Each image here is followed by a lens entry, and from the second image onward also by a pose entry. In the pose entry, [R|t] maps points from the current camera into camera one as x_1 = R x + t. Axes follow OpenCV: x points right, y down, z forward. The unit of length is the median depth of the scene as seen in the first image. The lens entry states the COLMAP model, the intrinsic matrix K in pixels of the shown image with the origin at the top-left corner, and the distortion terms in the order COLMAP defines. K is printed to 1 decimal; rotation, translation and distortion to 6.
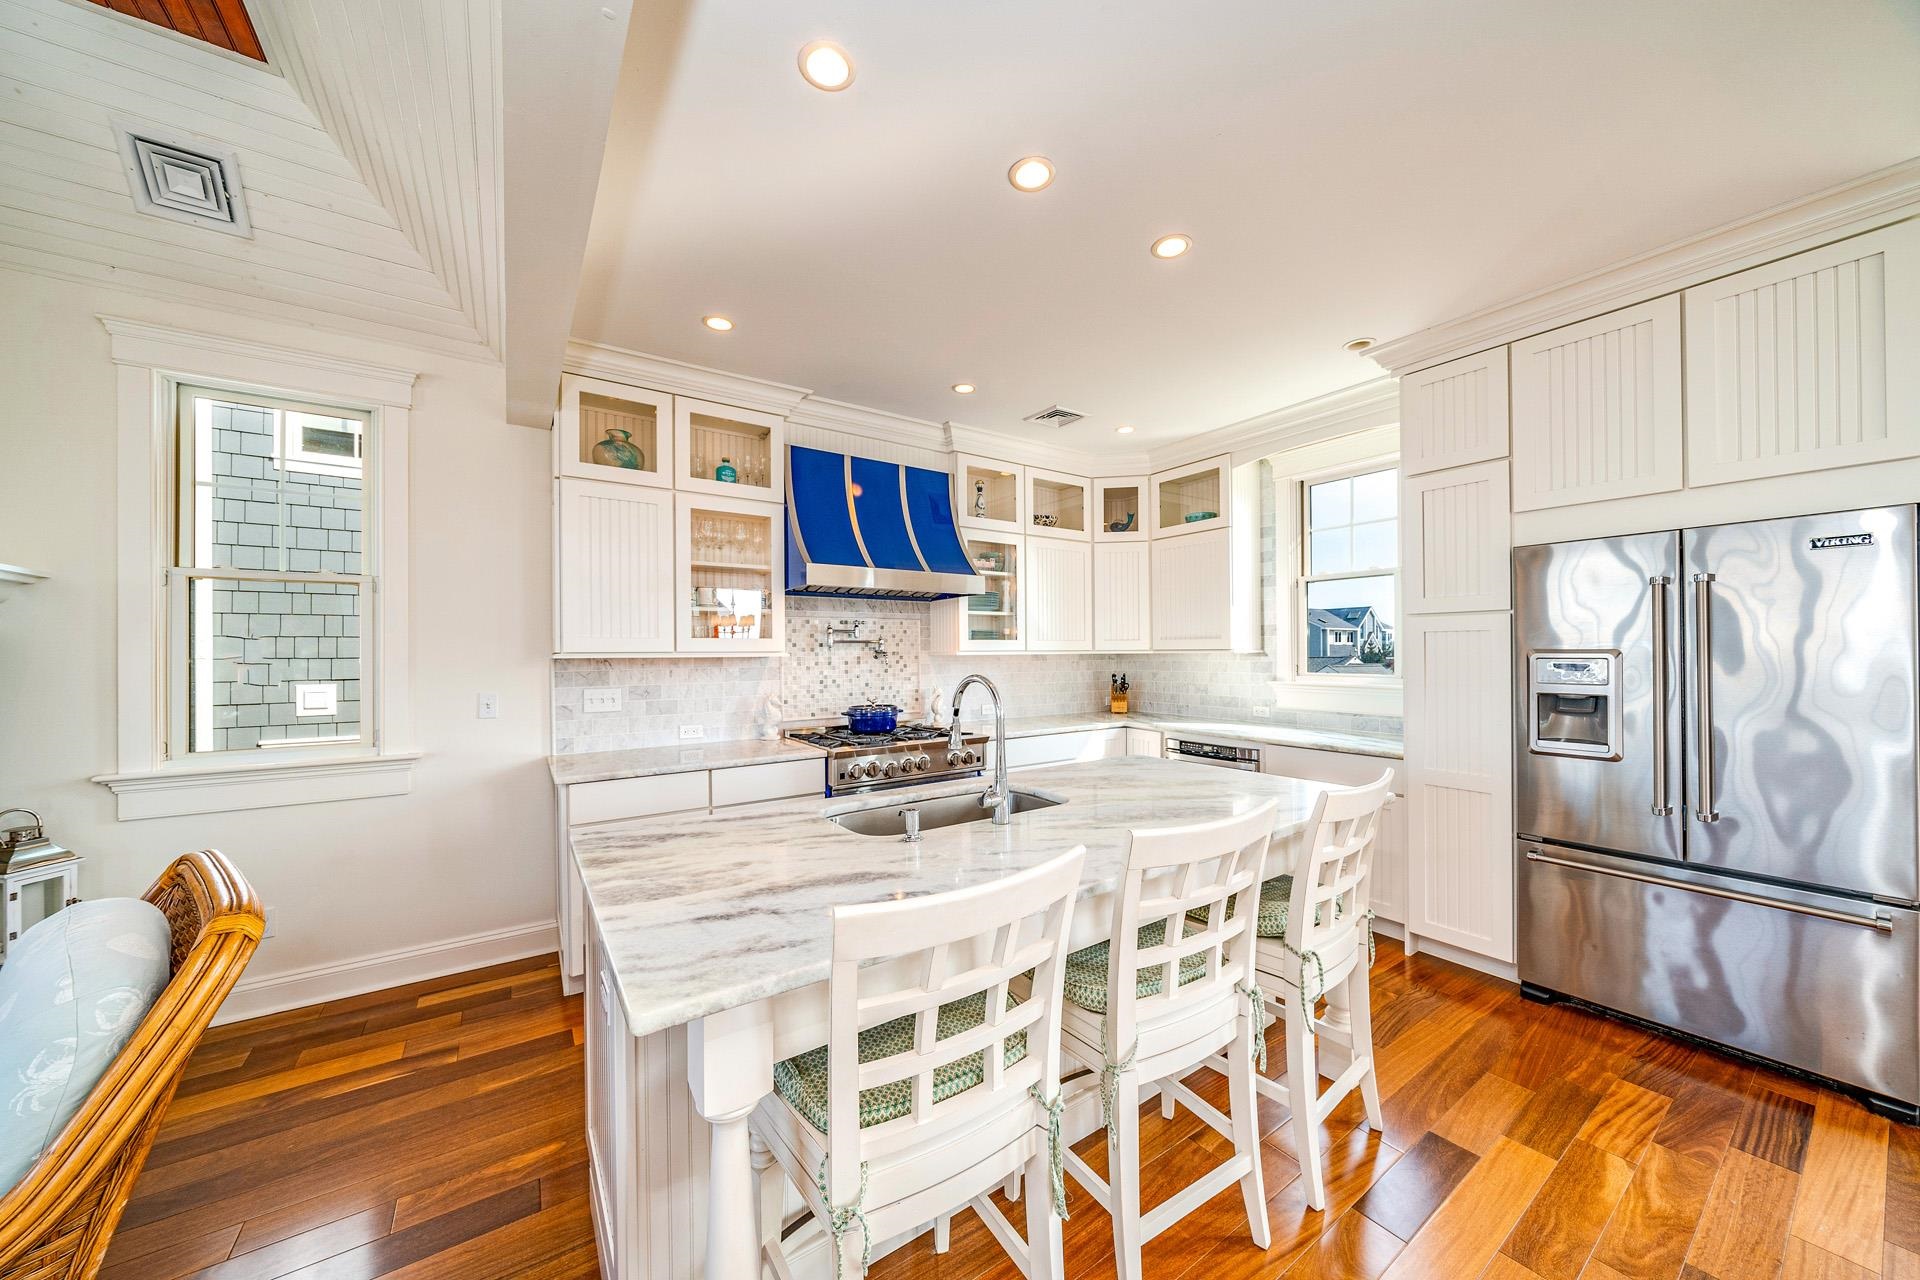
lens RADIAL K [[657.9, 0, 957.9], [0, 657.9, 648.9], [0, 0, 1]] dist [-0.005612, 0.000011]
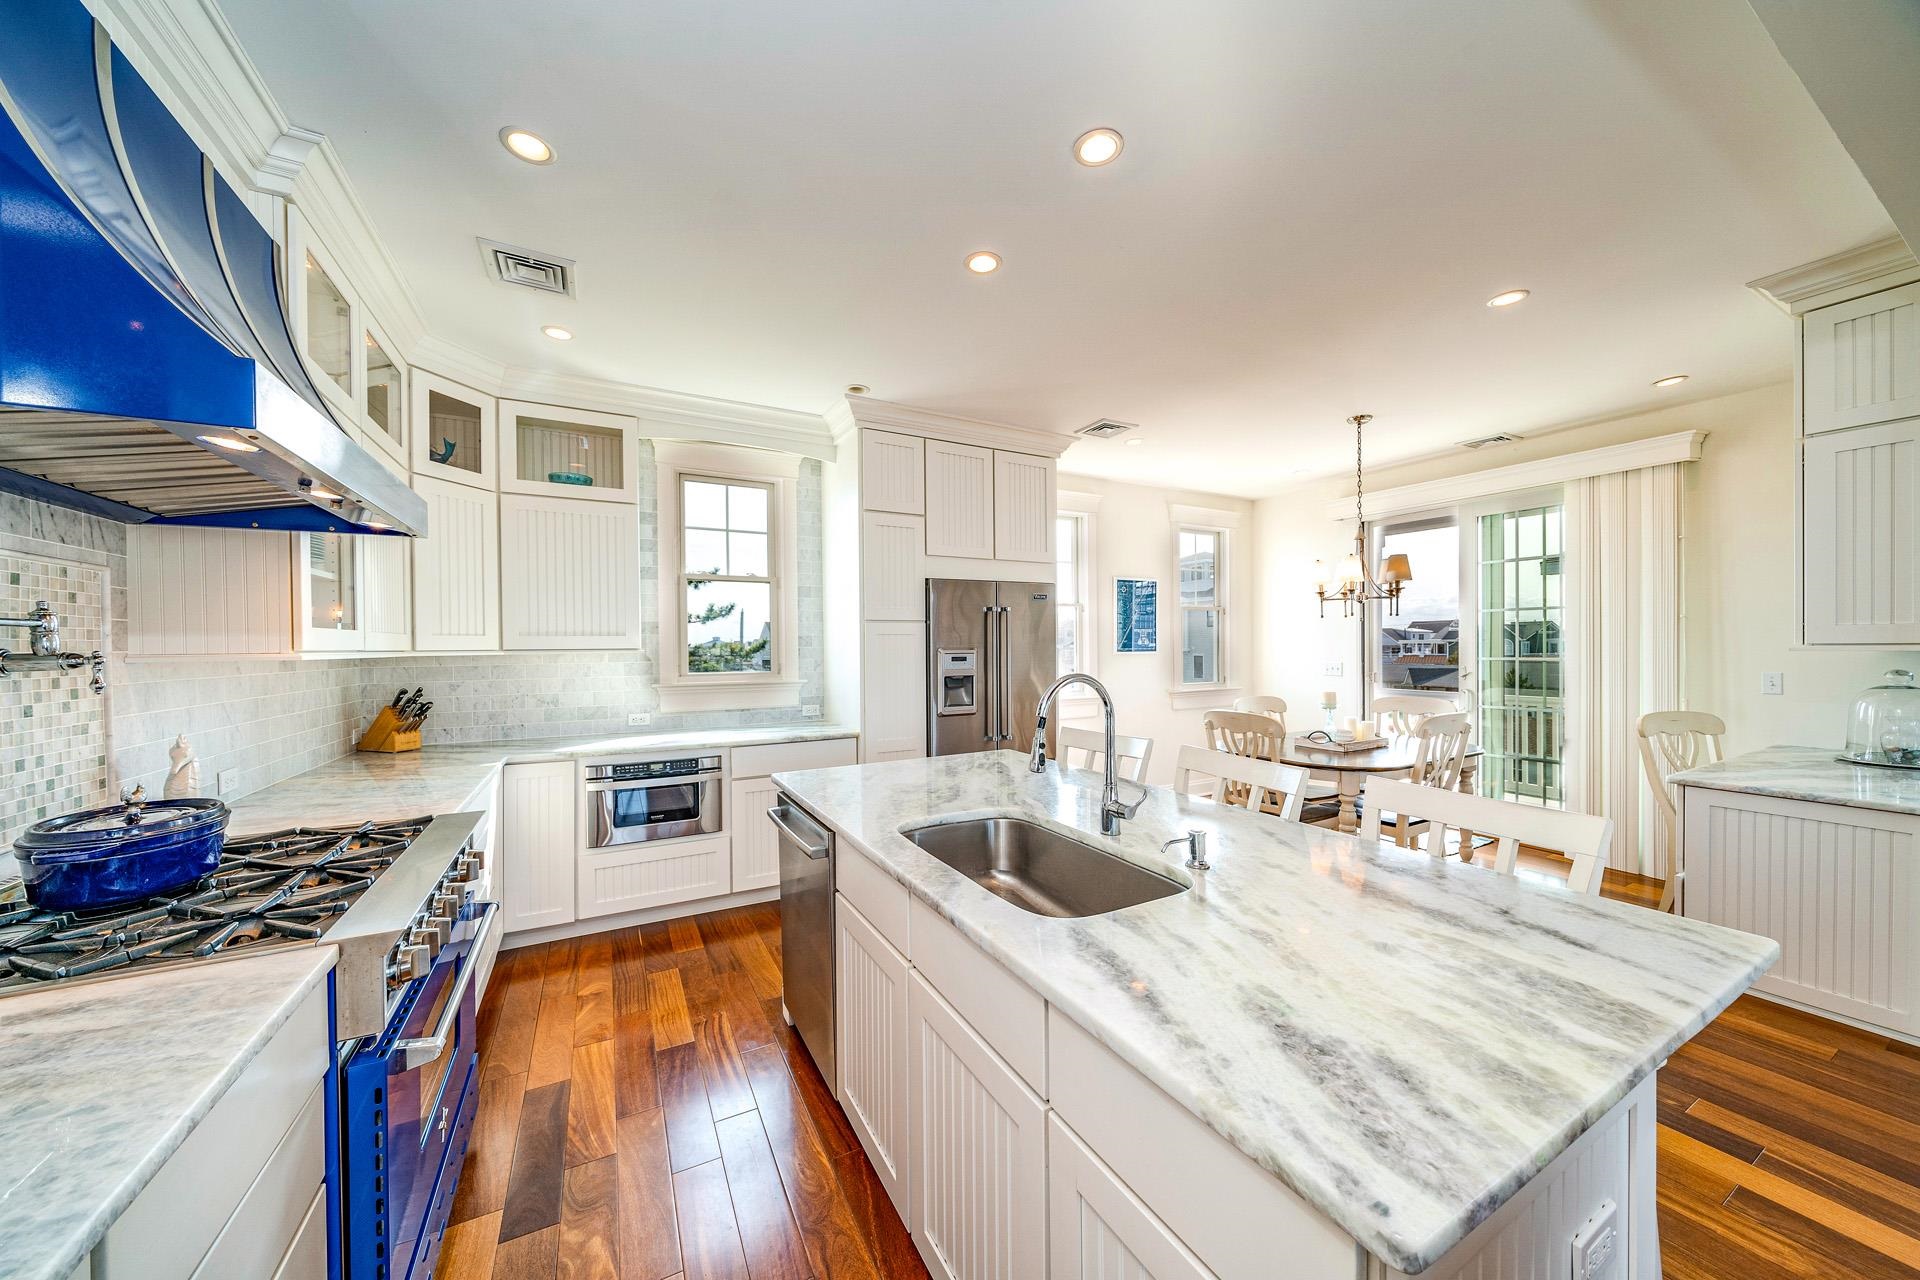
lens RADIAL K [[657.9, 0, 955.1], [0, 657.9, 652.5], [0, 0, 1]] dist [-0.005612, 0.000011]
pose [[0.101822, -0.003450, 0.994797, -0.811156], [0.003131, 0.999990, 0.003147, 0.008810], [-0.994798, 0.002795, 0.101831, 1.050912]]
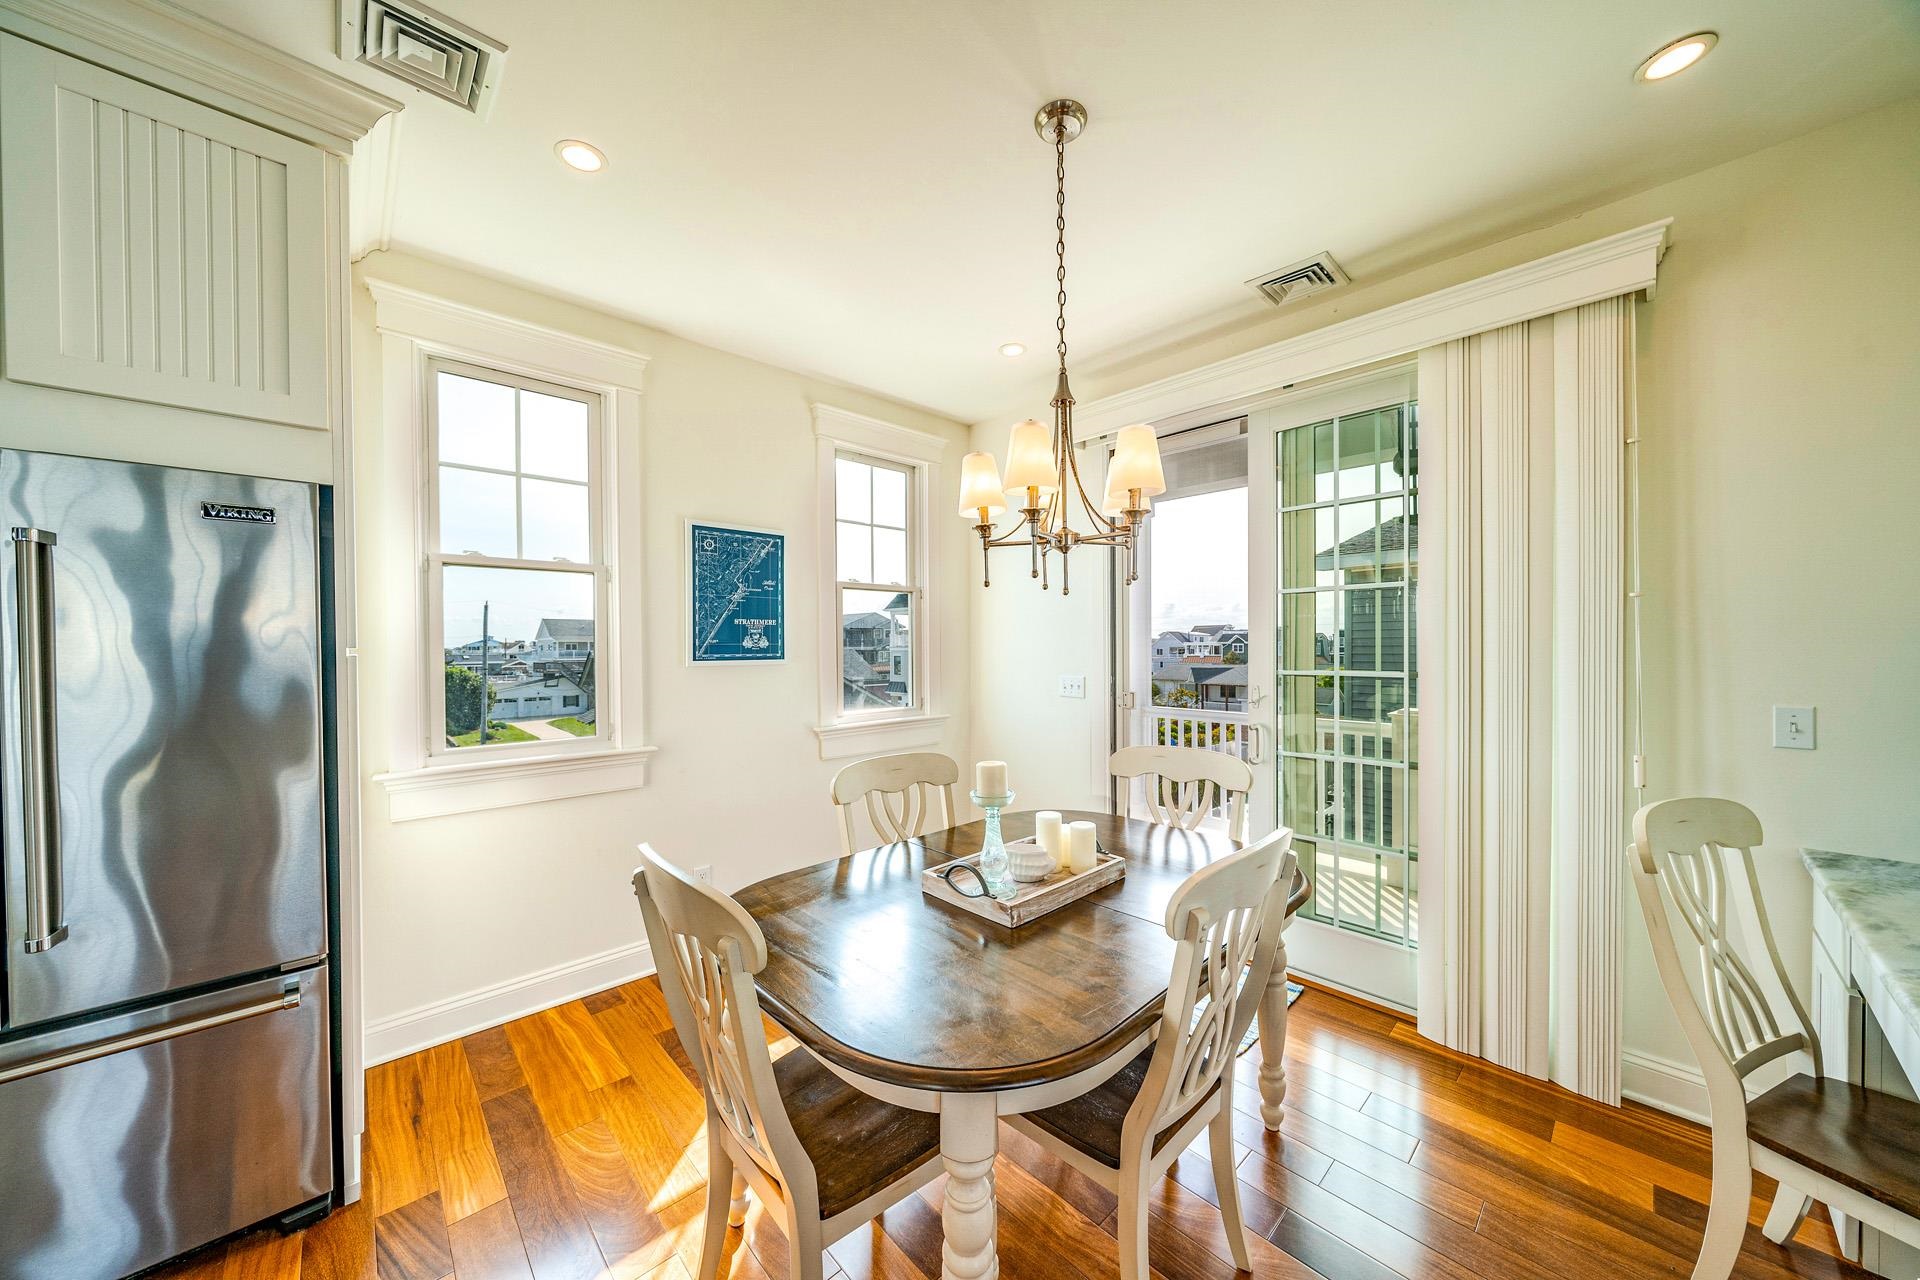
lens RADIAL K [[657.9, 0, 963.0], [0, 657.9, 650.7], [0, 0, 1]] dist [-0.005612, 0.000011]
pose [[-0.166743, 0.000988, 0.986000, 0.474203], [0.003553, 0.999994, -0.000401, -0.003986], [-0.985994, 0.003436, -0.166746, 0.304486]]
